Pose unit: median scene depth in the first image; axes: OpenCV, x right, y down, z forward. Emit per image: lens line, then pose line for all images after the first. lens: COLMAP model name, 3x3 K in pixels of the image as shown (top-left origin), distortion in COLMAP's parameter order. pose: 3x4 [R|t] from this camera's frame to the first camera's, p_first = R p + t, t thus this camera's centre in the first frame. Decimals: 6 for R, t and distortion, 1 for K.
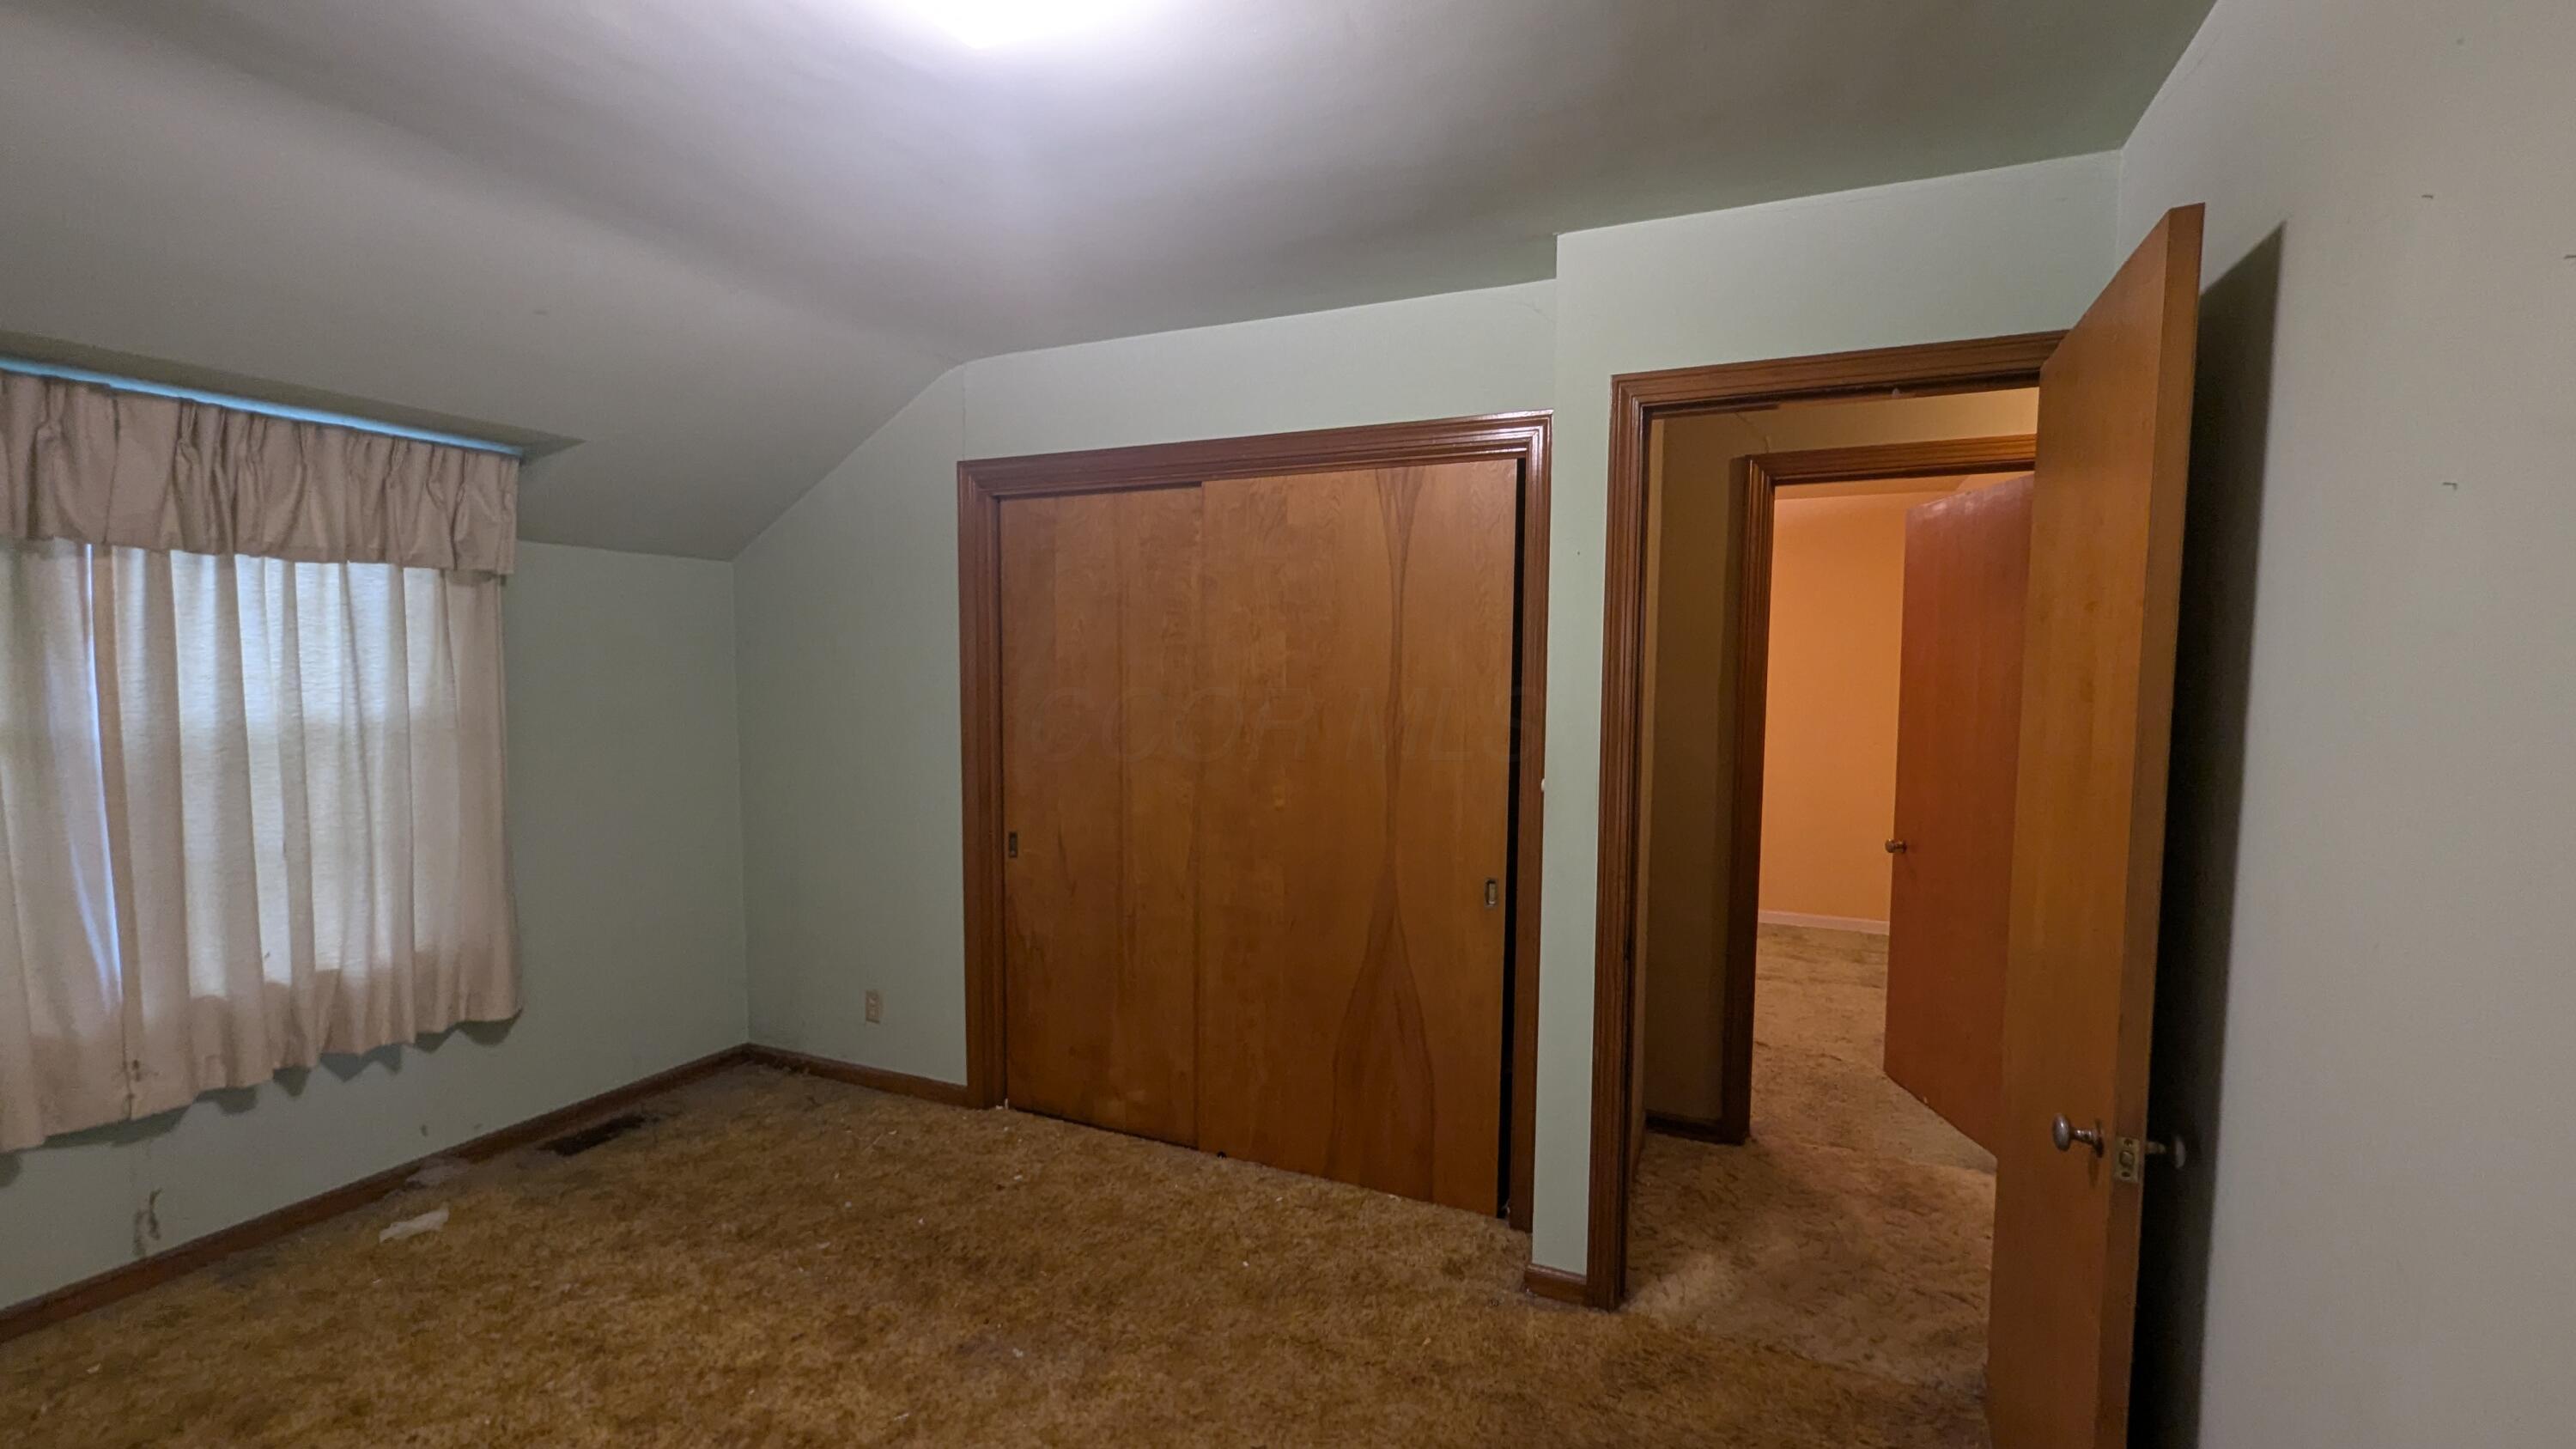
lens RADIAL K [[1065.4, 0, 1291.2], [0, 1065.4, 730.6], [0, 0, 1]] dist [-0.002115, 0.000113]
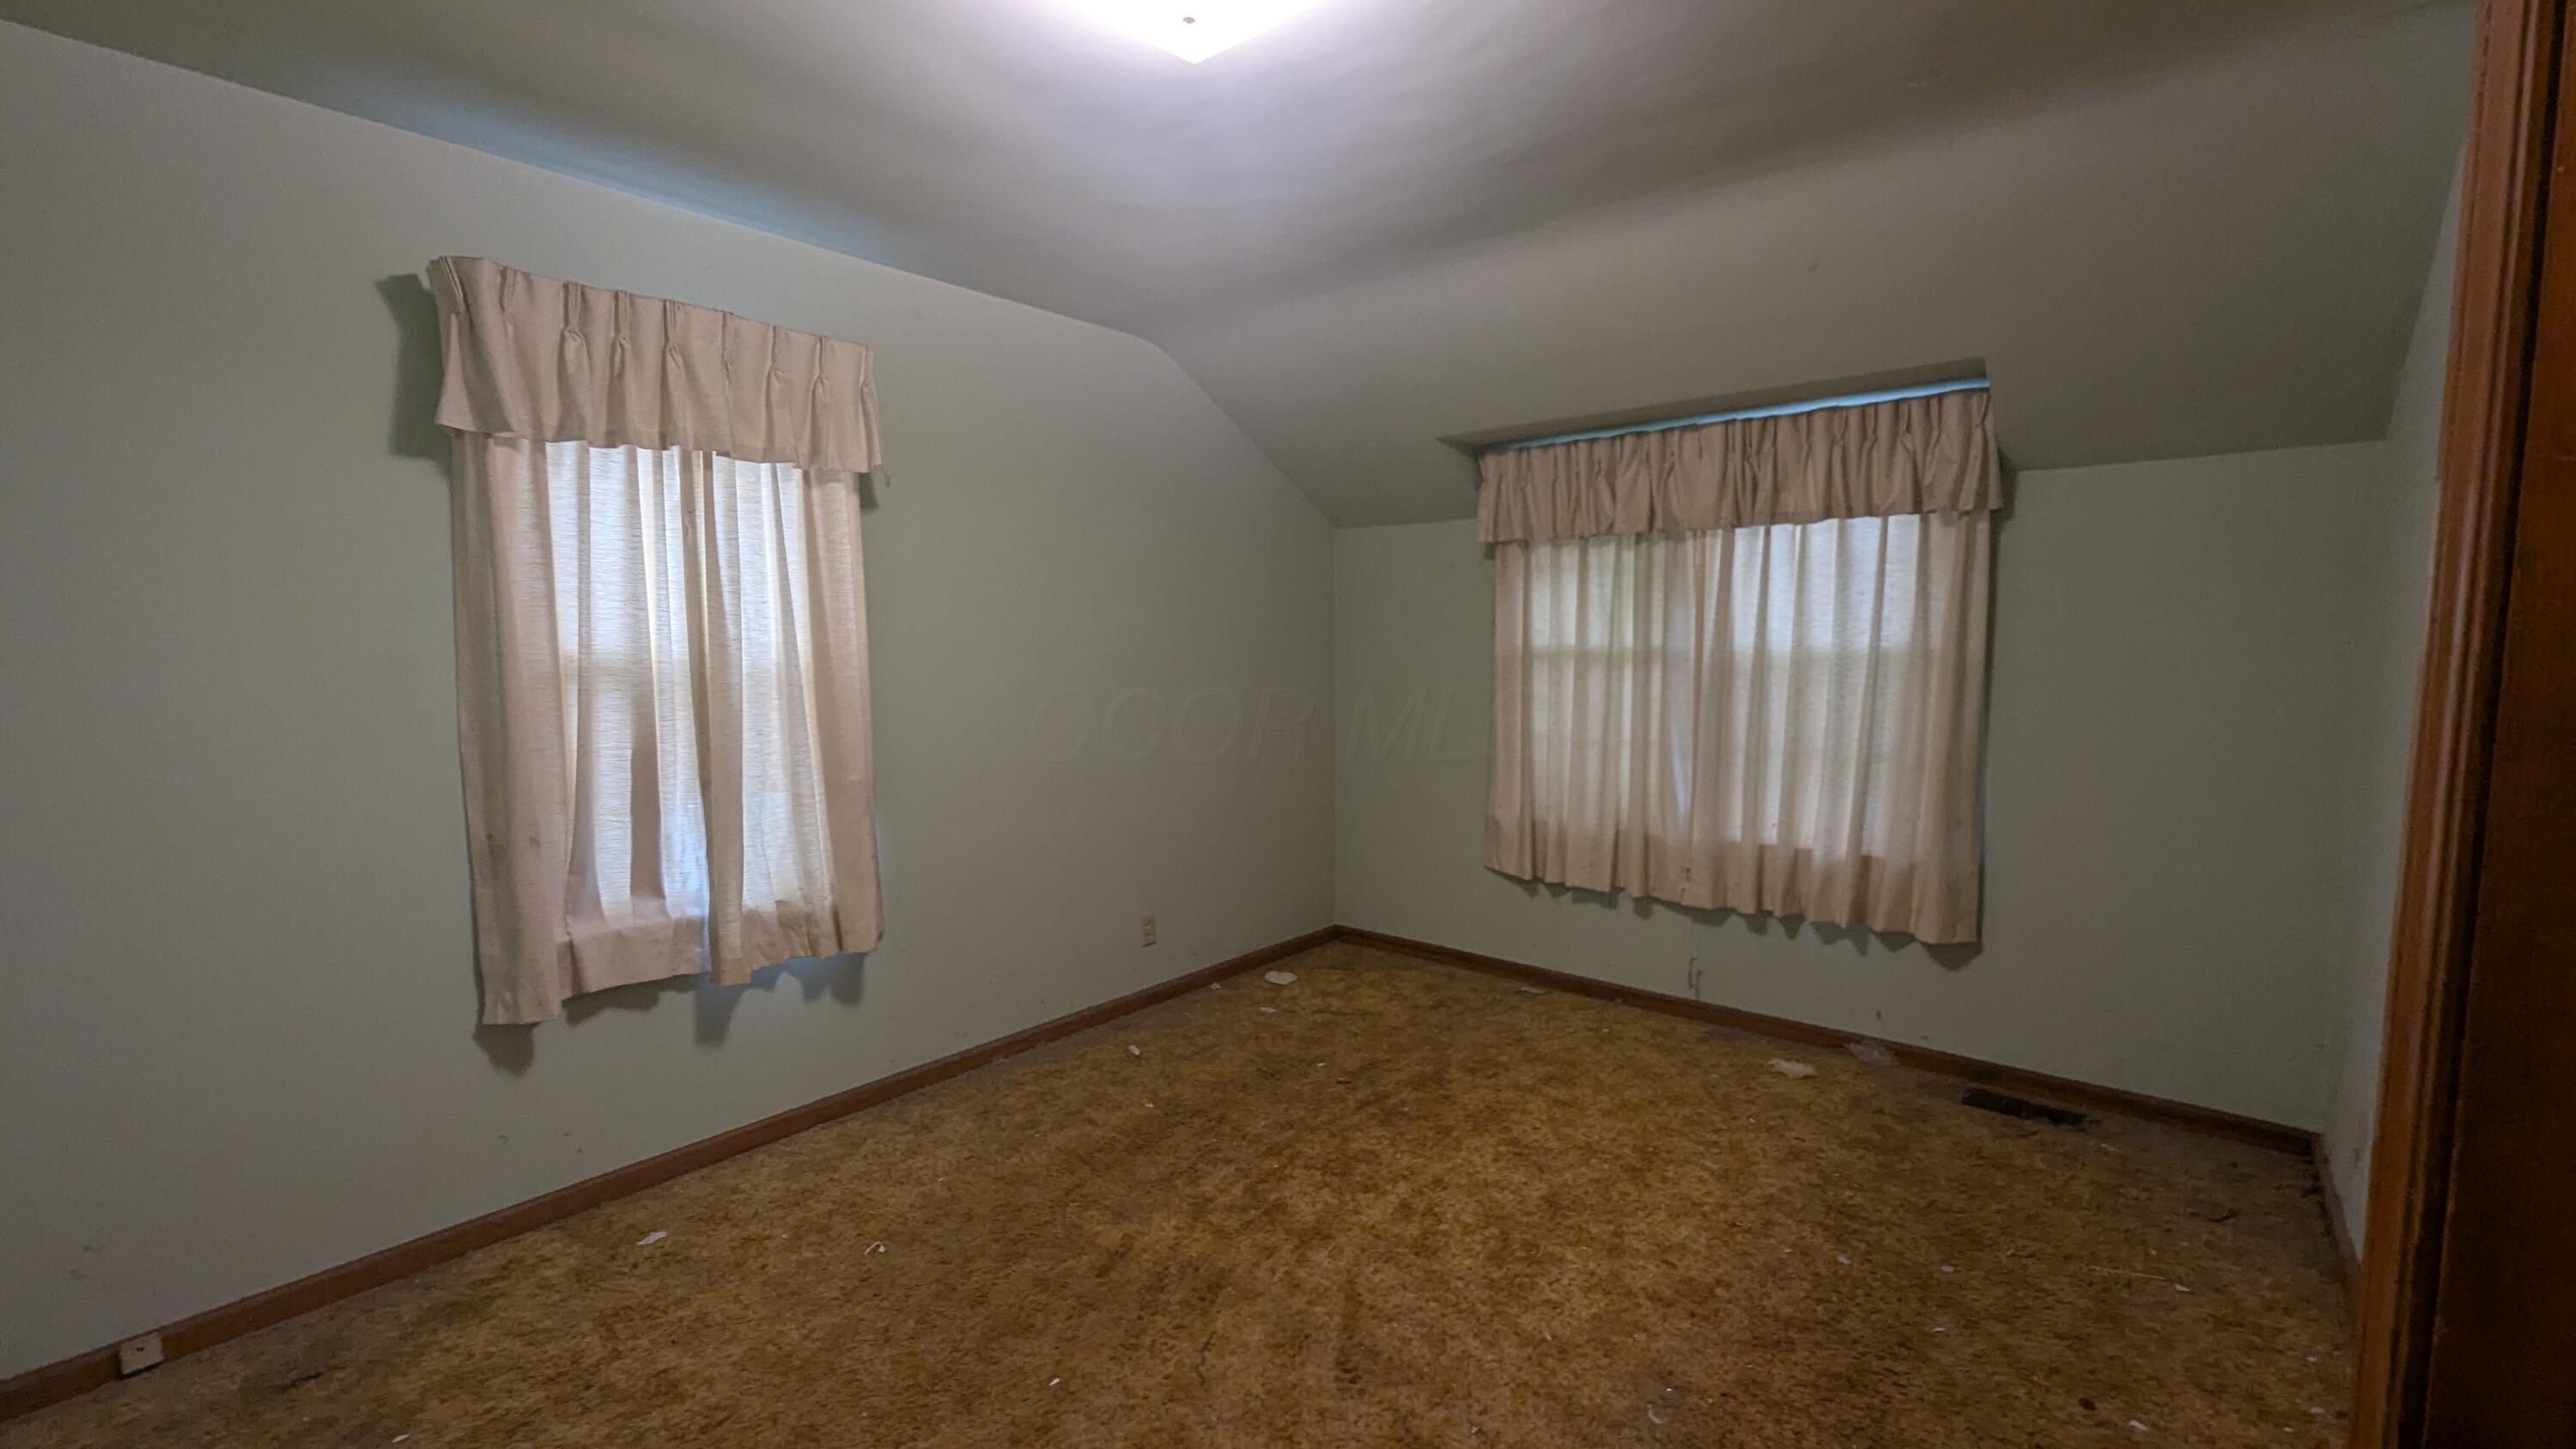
lens RADIAL K [[1065.4, 0, 1288.9], [0, 1065.4, 727.5], [0, 0, 1]] dist [-0.002115, 0.000113]
pose [[-0.251694, 0.084601, -0.964102, 0.460470], [-0.052577, 0.993506, 0.100907, -0.013291], [0.966378, 0.076087, -0.245611, 0.713703]]
